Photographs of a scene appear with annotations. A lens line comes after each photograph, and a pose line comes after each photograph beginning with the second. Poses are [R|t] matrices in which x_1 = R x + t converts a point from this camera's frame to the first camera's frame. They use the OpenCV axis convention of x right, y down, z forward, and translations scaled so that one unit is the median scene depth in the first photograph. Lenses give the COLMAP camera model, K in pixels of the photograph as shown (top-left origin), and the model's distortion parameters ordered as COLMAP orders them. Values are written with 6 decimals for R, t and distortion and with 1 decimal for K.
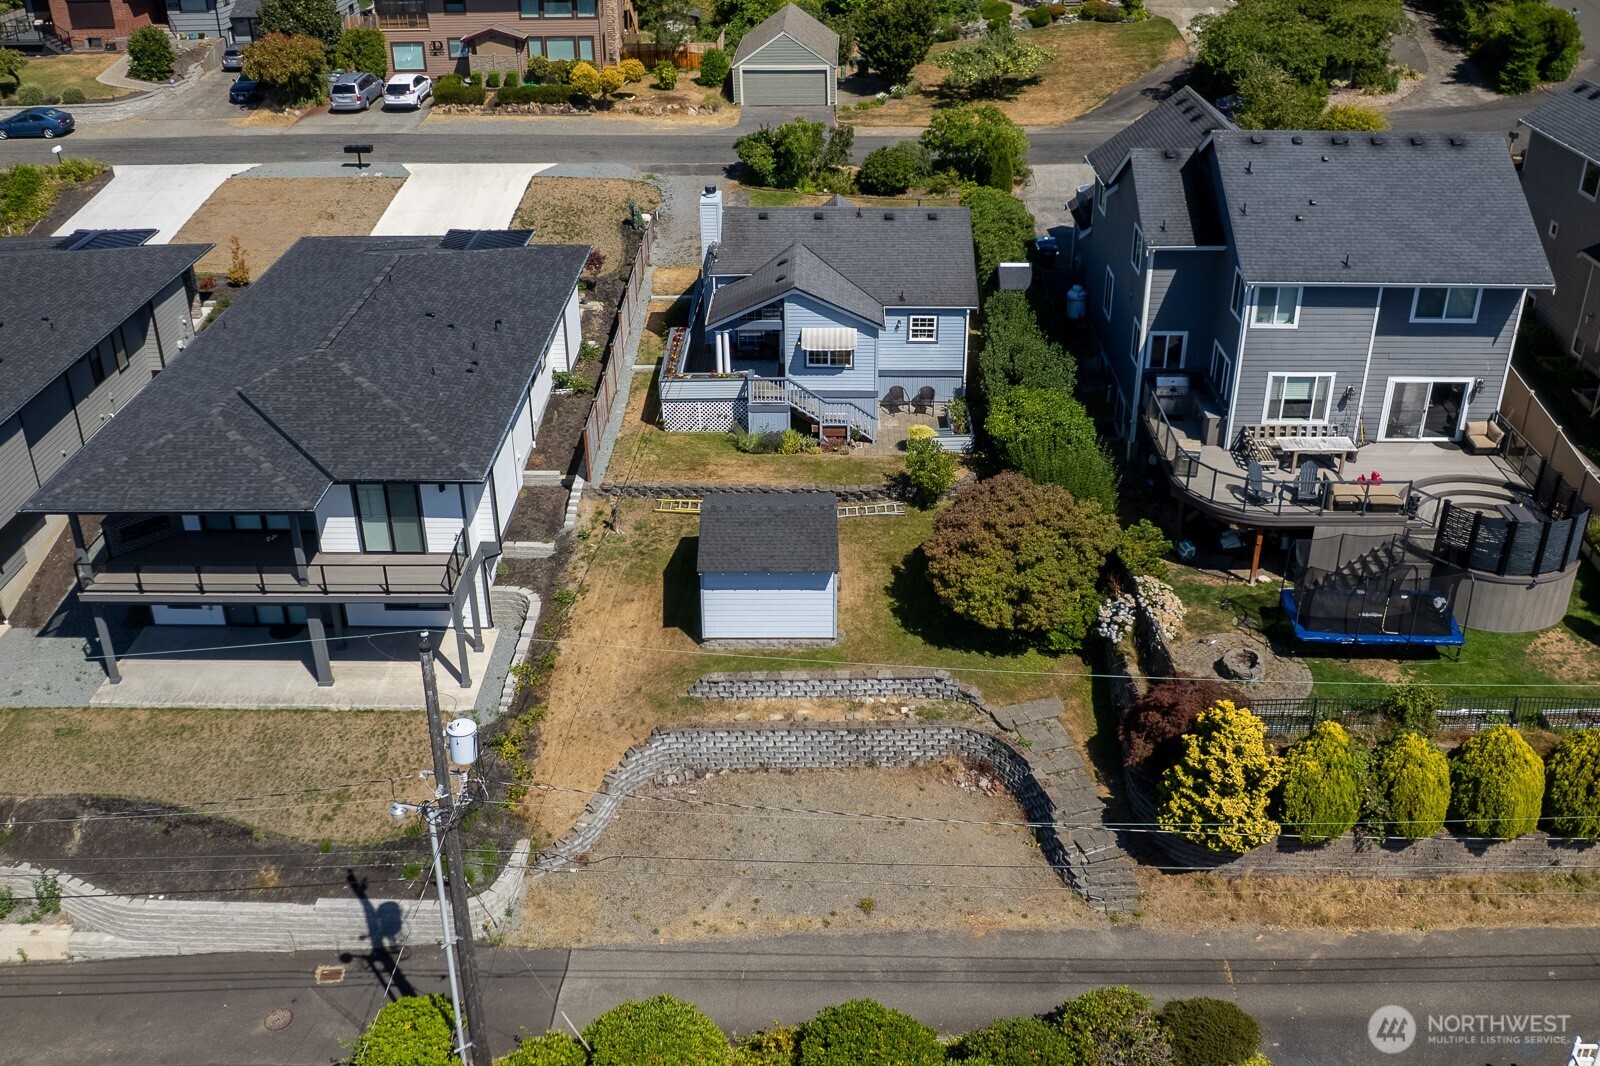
lens RADIAL K [[1464.6, 0, 800.0], [0, 1464.6, 533.0], [0, 0, 1]] dist [-0.050582, -0.002876]
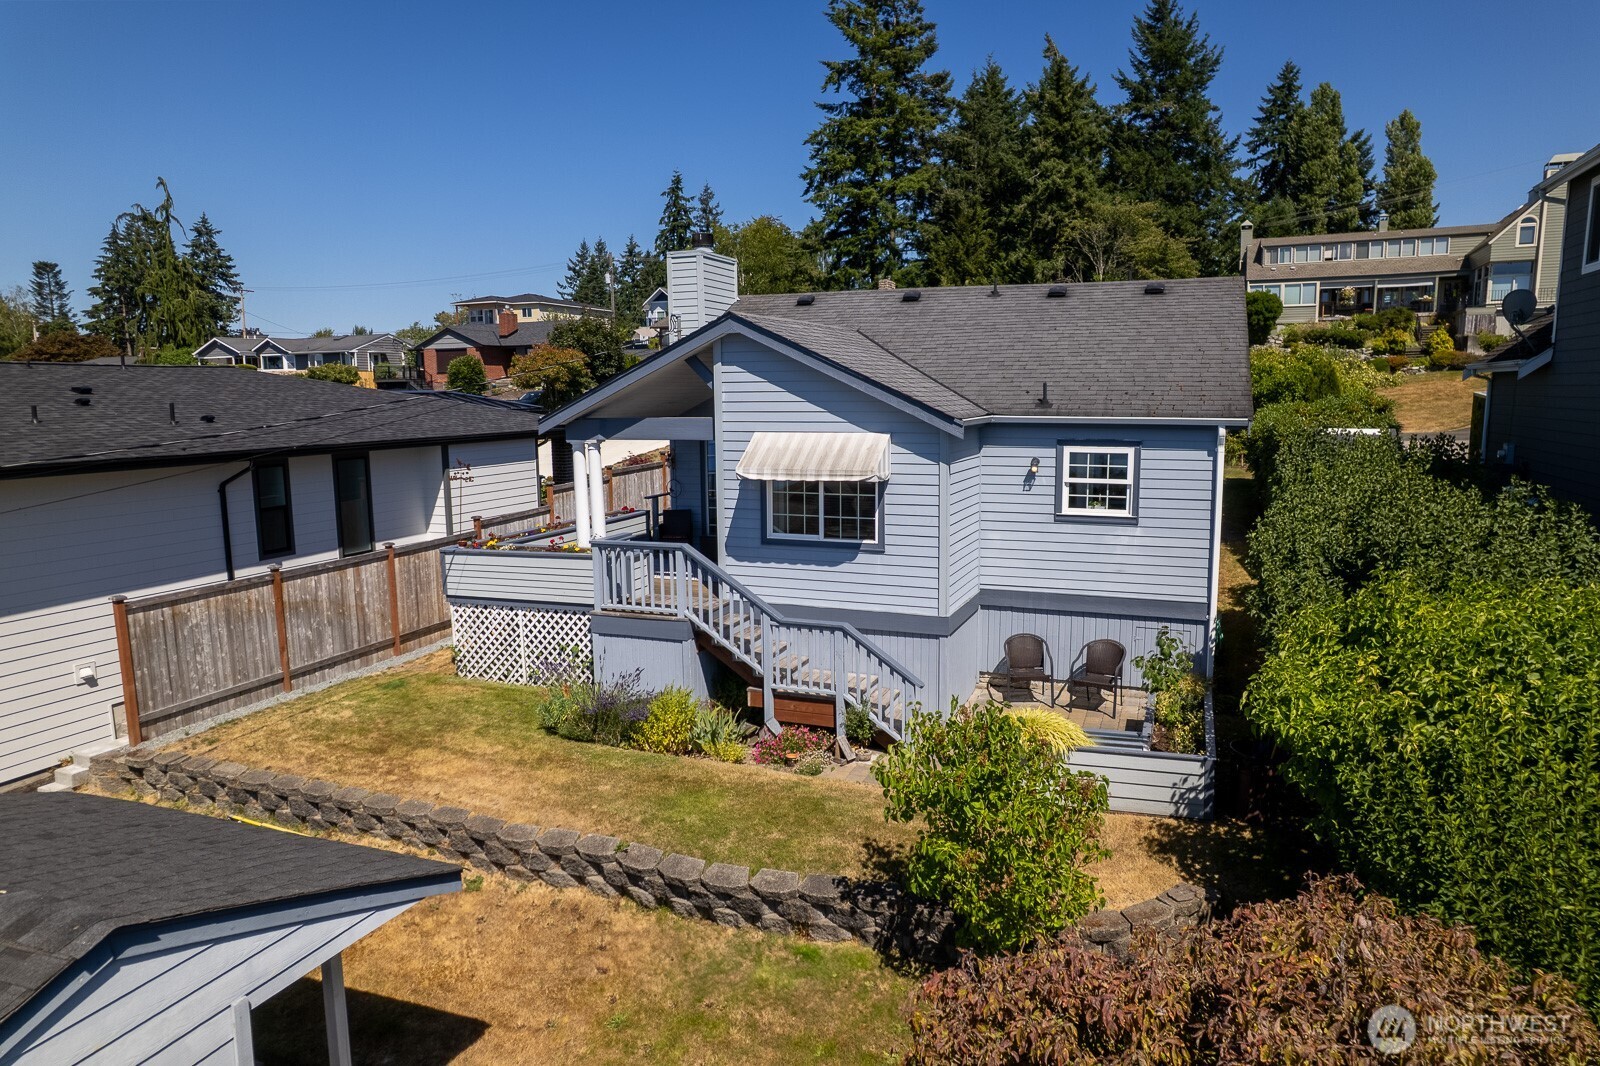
lens RADIAL K [[1020.5, 0, 800.0], [0, 1020.5, 533.0], [0, 0, 1]] dist [-0.055725, 0.000331]
pose [[0.936120, 0.046135, -0.348643, 0.107020], [-0.166081, 0.931842, -0.322626, -0.029426], [0.309996, 0.359919, 0.879978, 0.765556]]
